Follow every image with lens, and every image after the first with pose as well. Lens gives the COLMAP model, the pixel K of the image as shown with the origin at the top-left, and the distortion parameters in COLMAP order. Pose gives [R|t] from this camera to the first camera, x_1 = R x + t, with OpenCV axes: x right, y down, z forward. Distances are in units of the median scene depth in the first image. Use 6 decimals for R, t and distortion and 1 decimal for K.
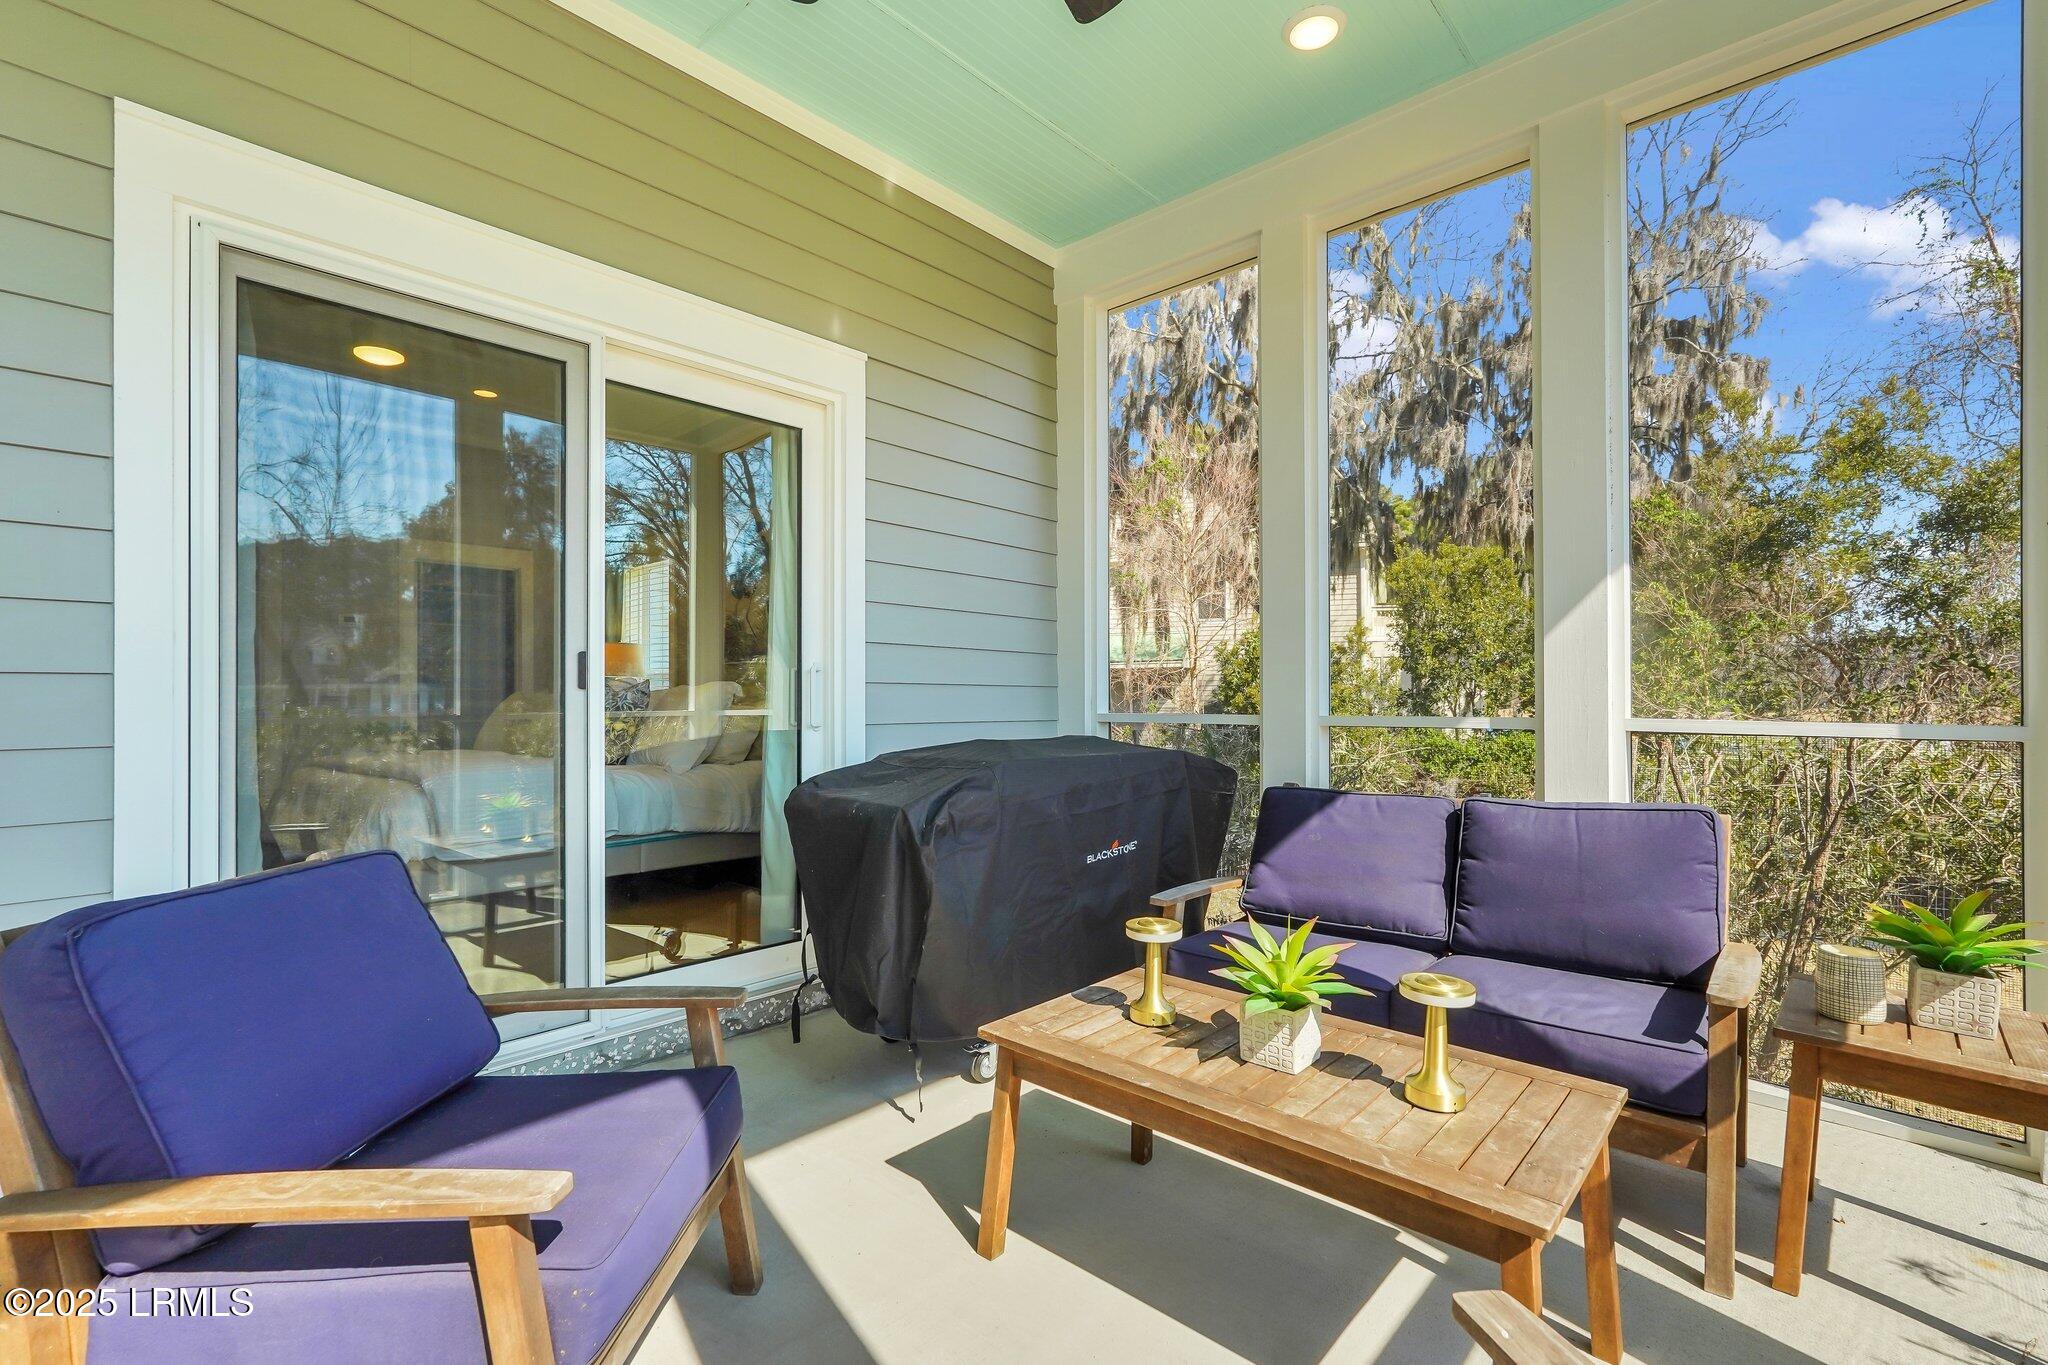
lens RADIAL K [[910.7, 0, 1018.9], [0, 910.7, 693.4], [0, 0, 1]] dist [-0.003416, 0.000668]
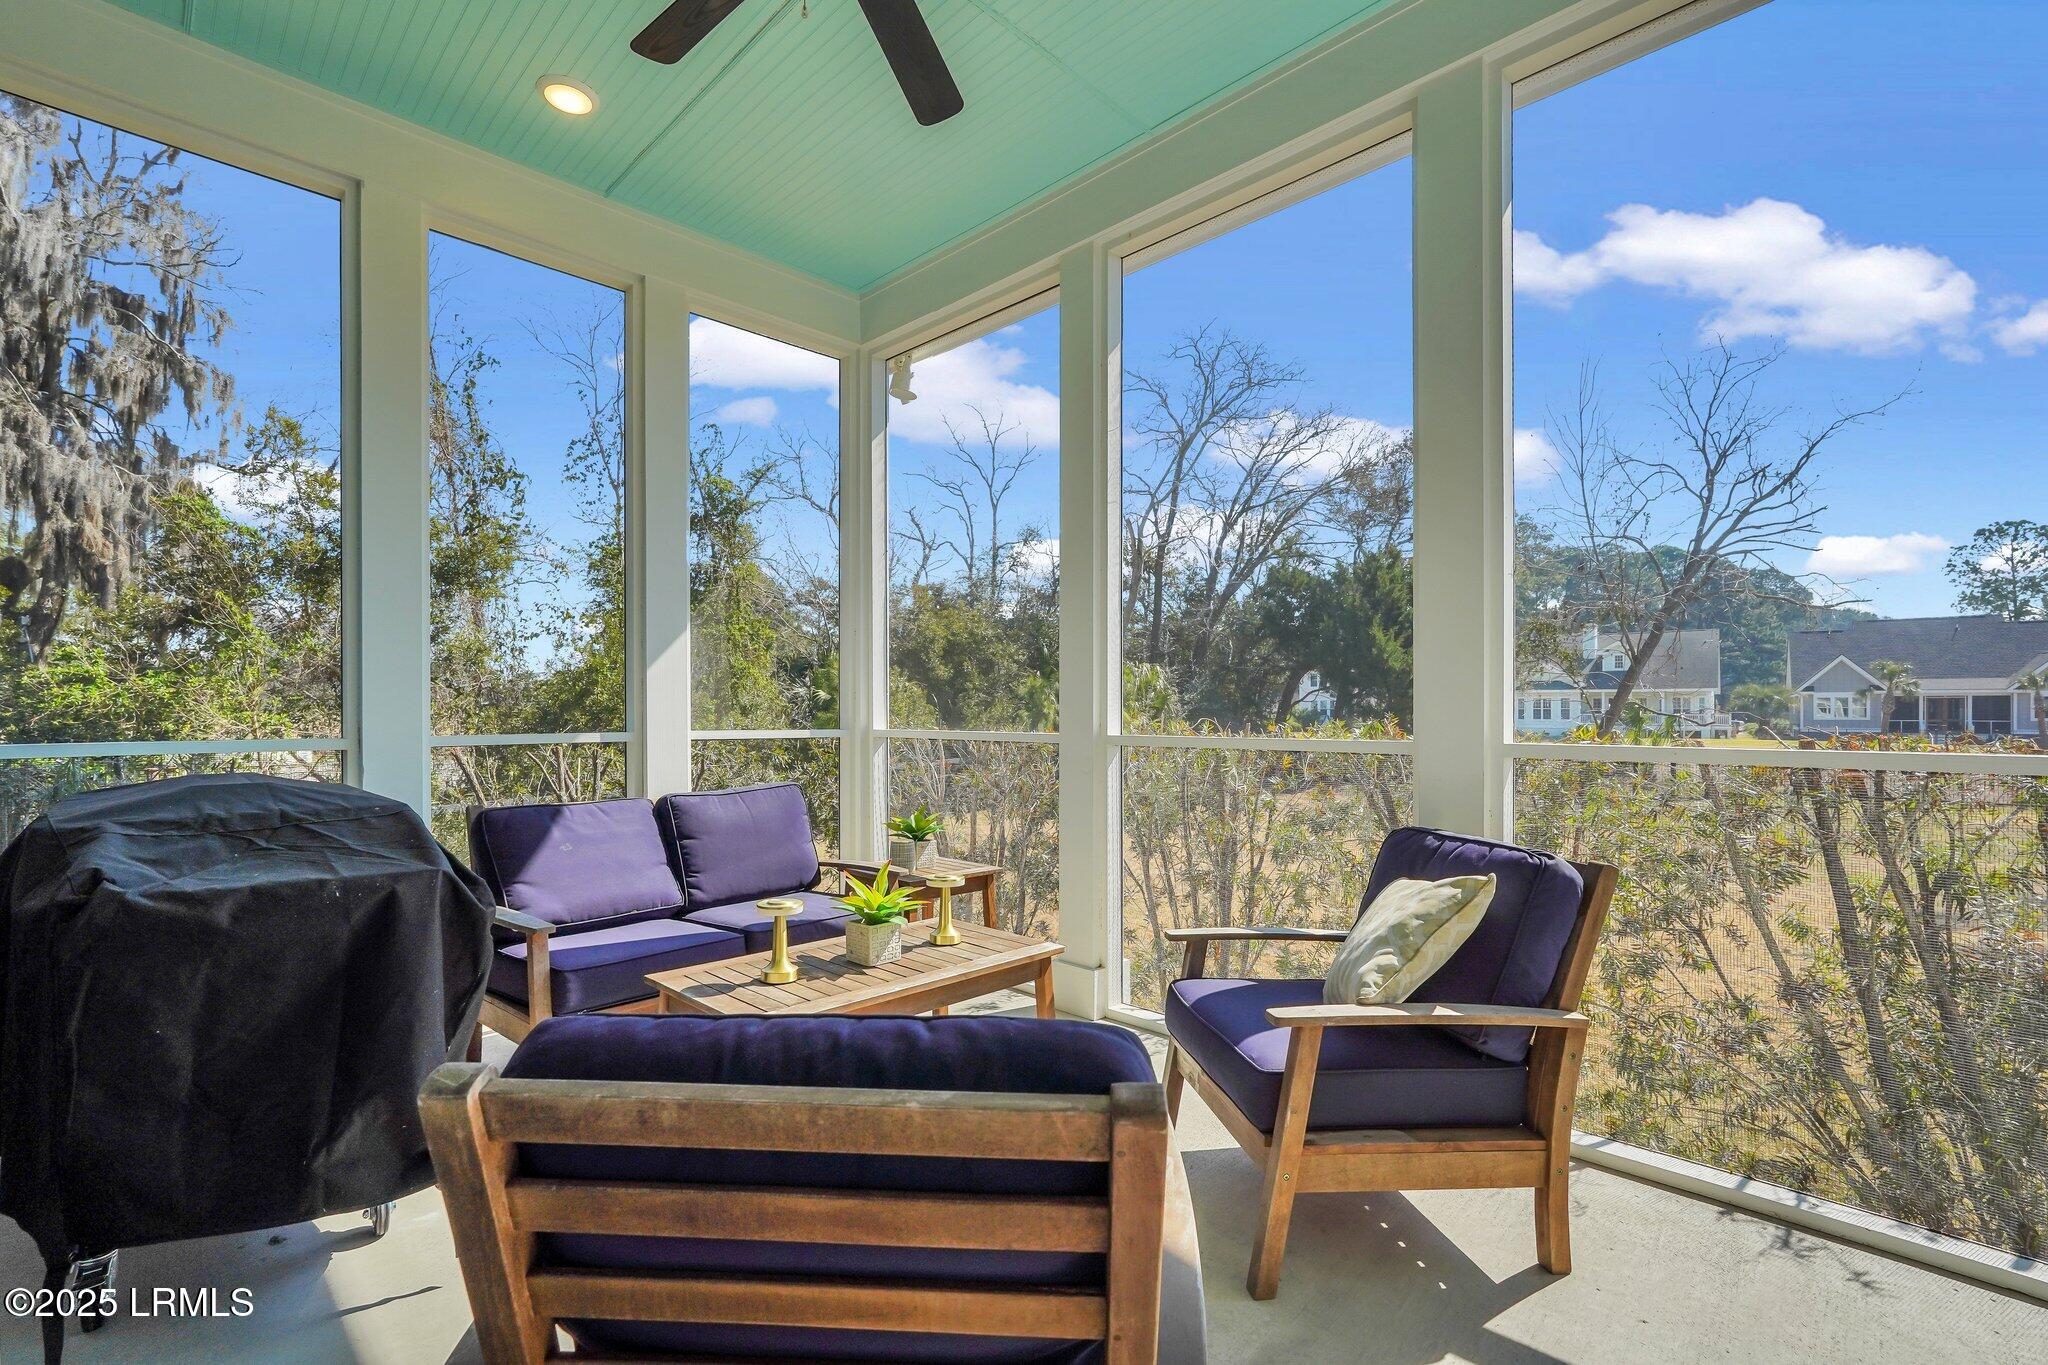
lens RADIAL K [[897.5, 0, 1023.7], [0, 897.5, 699.1], [0, 0, 1]] dist [0.001888, 0.000680]
pose [[0.036562, 0.012902, 0.999248, -0.804593], [-0.007870, 0.999889, -0.012622, -0.011719], [-0.999300, -0.007402, 0.036659, 0.462390]]
